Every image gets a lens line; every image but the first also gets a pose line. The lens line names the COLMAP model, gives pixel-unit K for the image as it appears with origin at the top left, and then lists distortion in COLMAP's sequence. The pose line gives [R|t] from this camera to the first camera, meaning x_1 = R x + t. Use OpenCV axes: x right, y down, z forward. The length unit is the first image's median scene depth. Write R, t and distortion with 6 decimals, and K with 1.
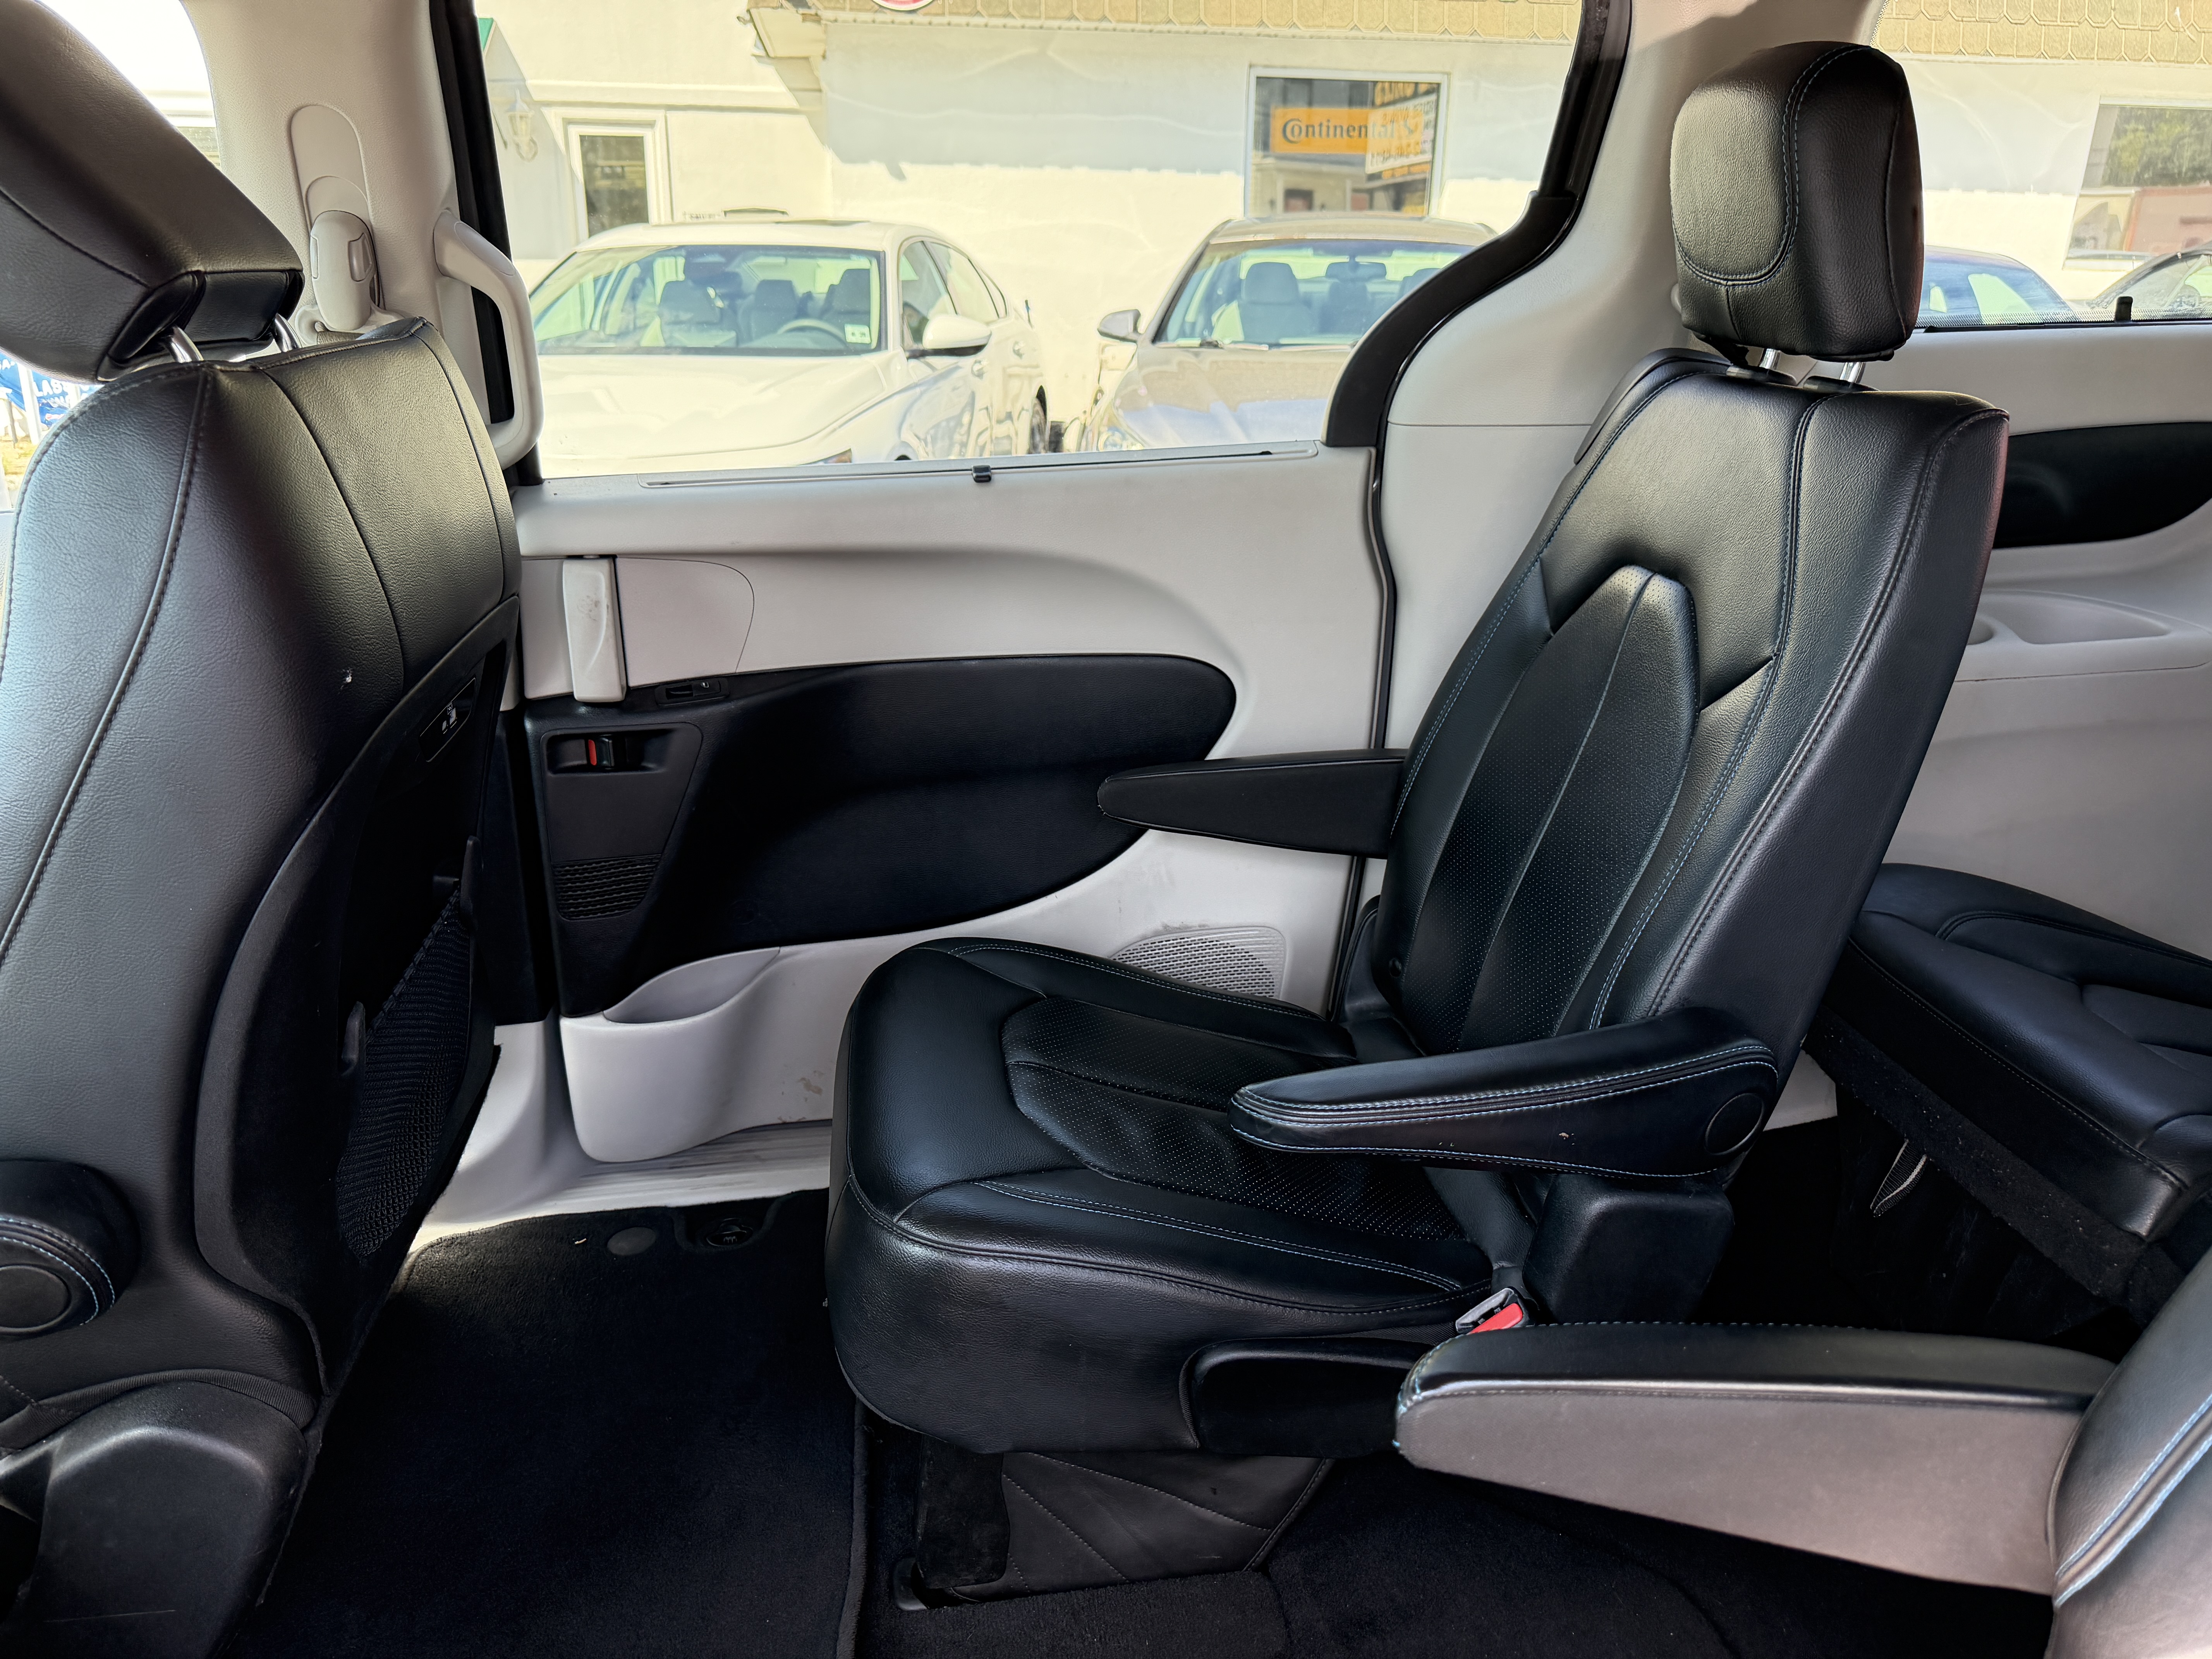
lens RADIAL K [[1614.6, 0, 1075.0], [0, 1614.6, 831.0], [0, 0, 1]] dist [0.119319, -0.194822]
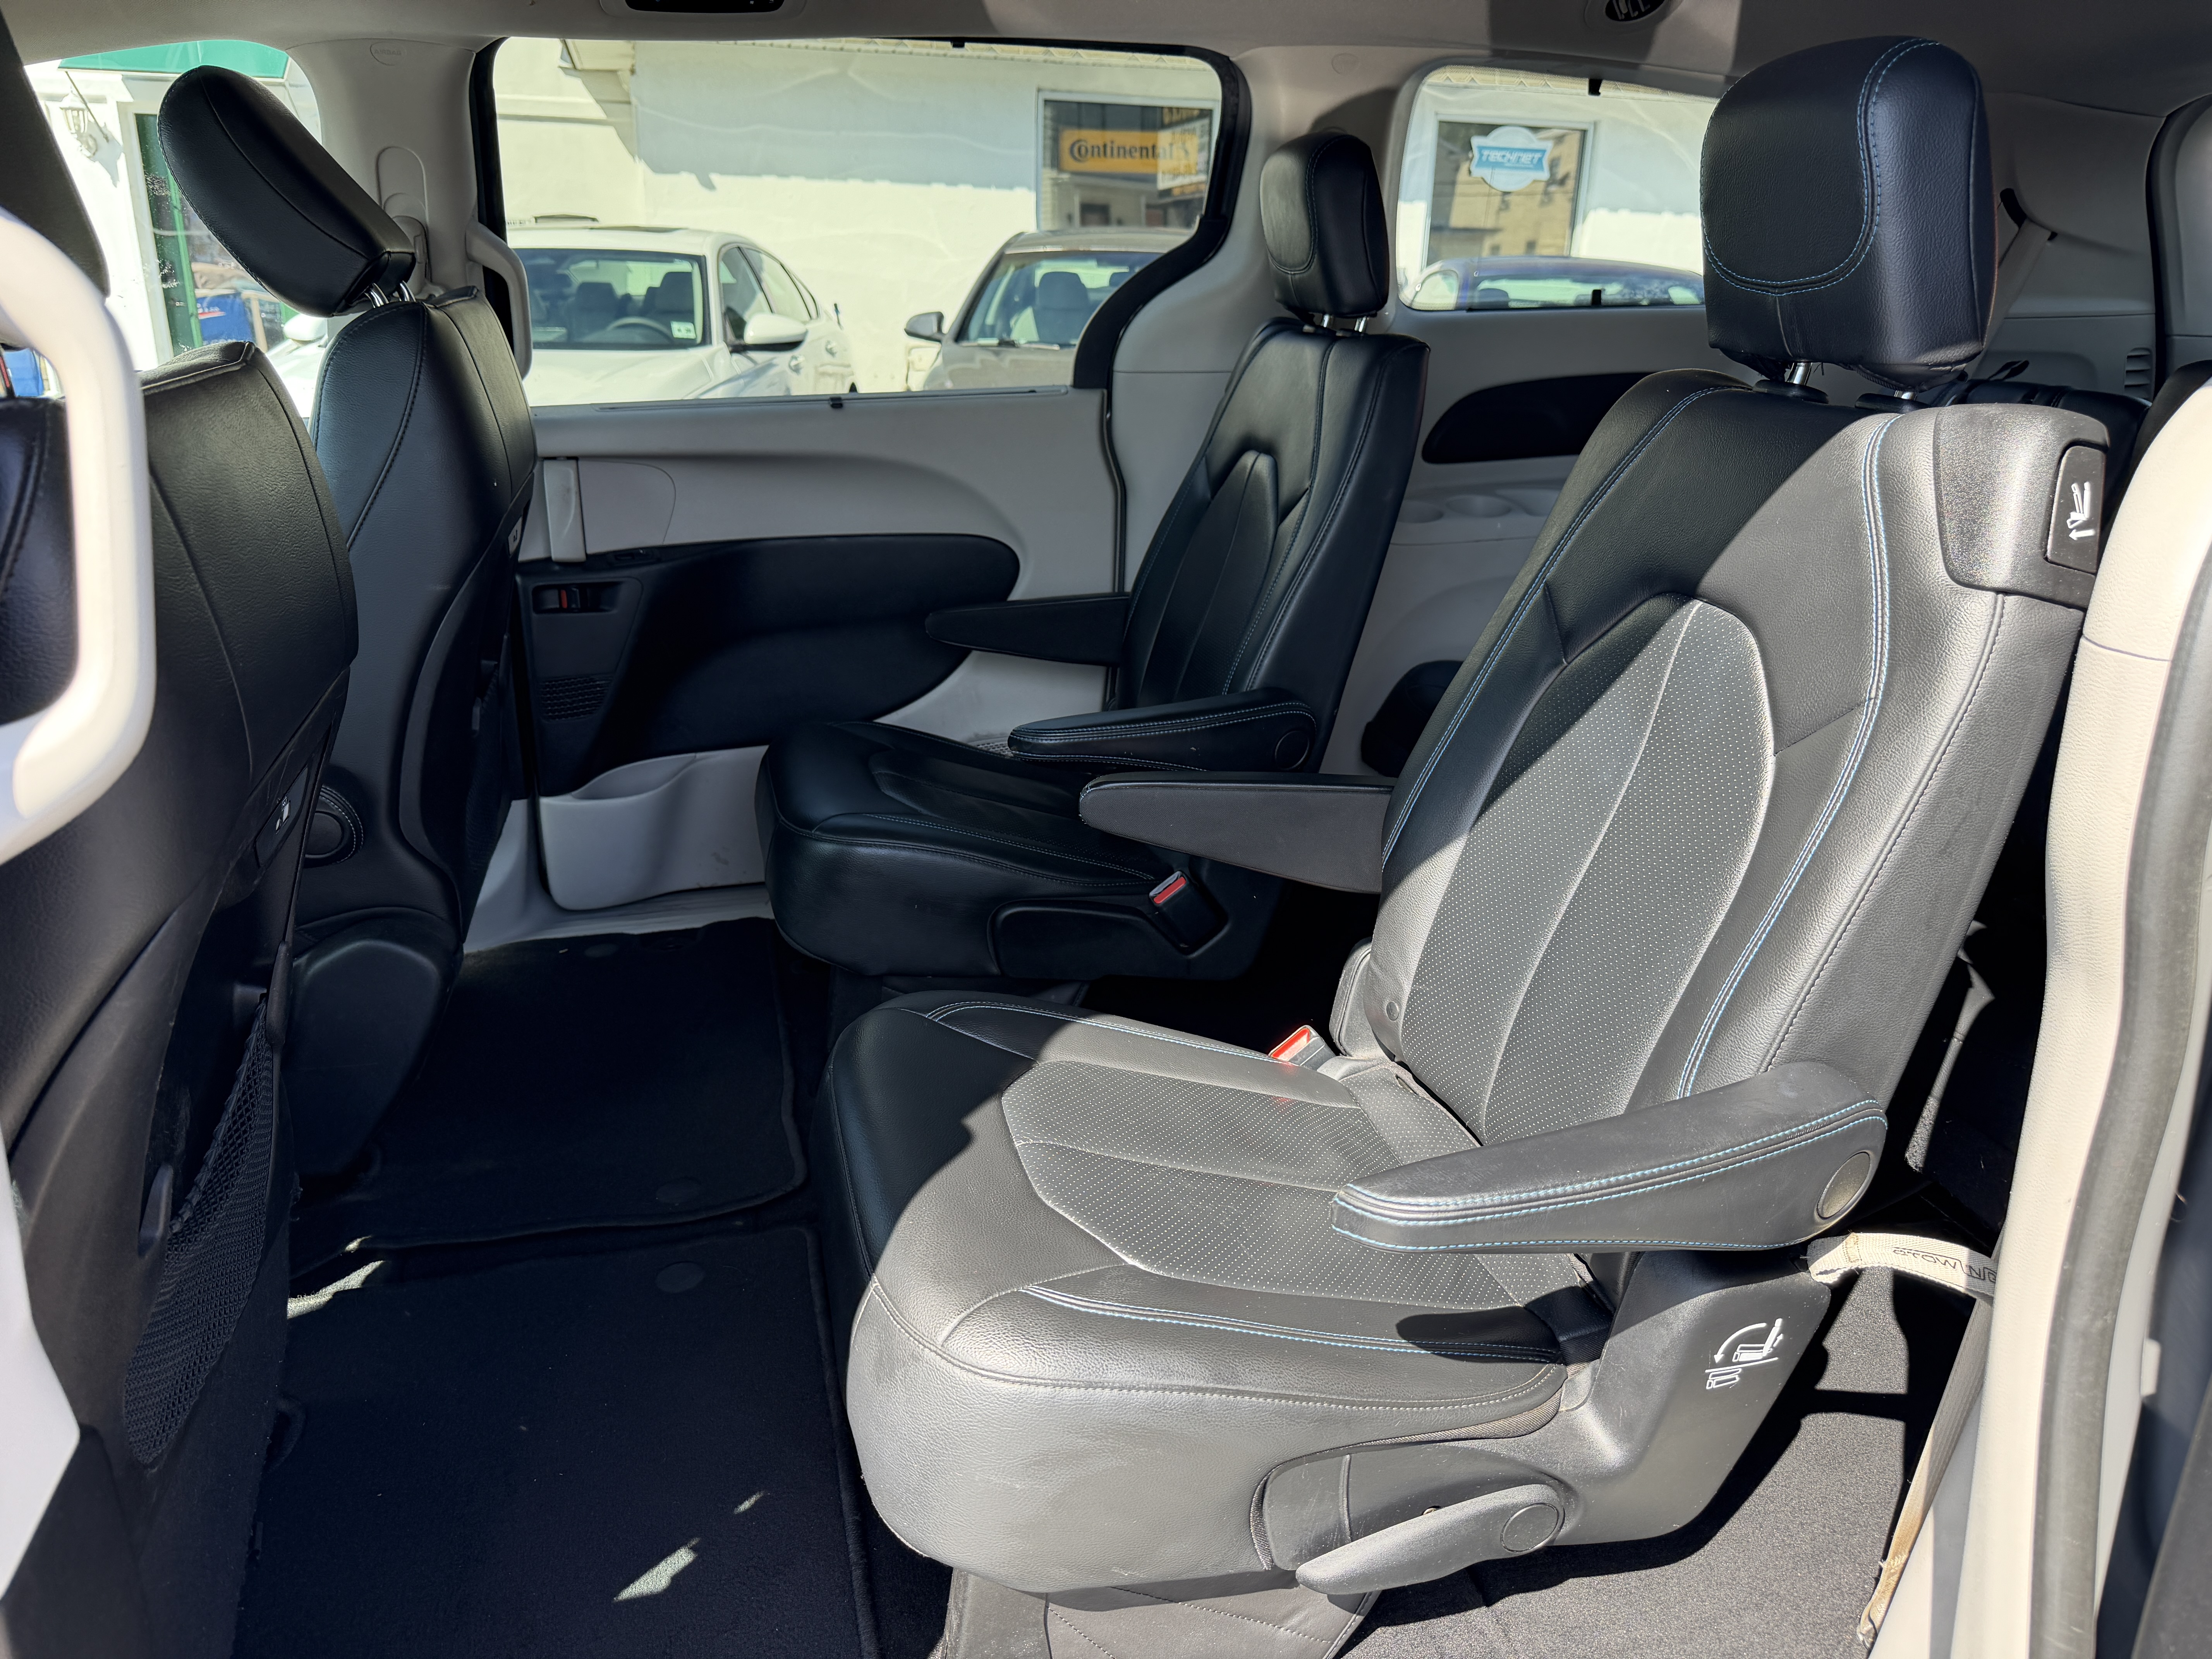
lens RADIAL K [[1558.7, 0, 1106.0], [0, 1558.7, 829.5], [0, 0, 1]] dist [0.069975, -0.098392]
pose [[0.990766, -0.036800, 0.130490, -0.005090], [0.036040, 0.999317, 0.008184, 0.059421], [-0.130702, -0.003406, 0.991416, -0.157975]]
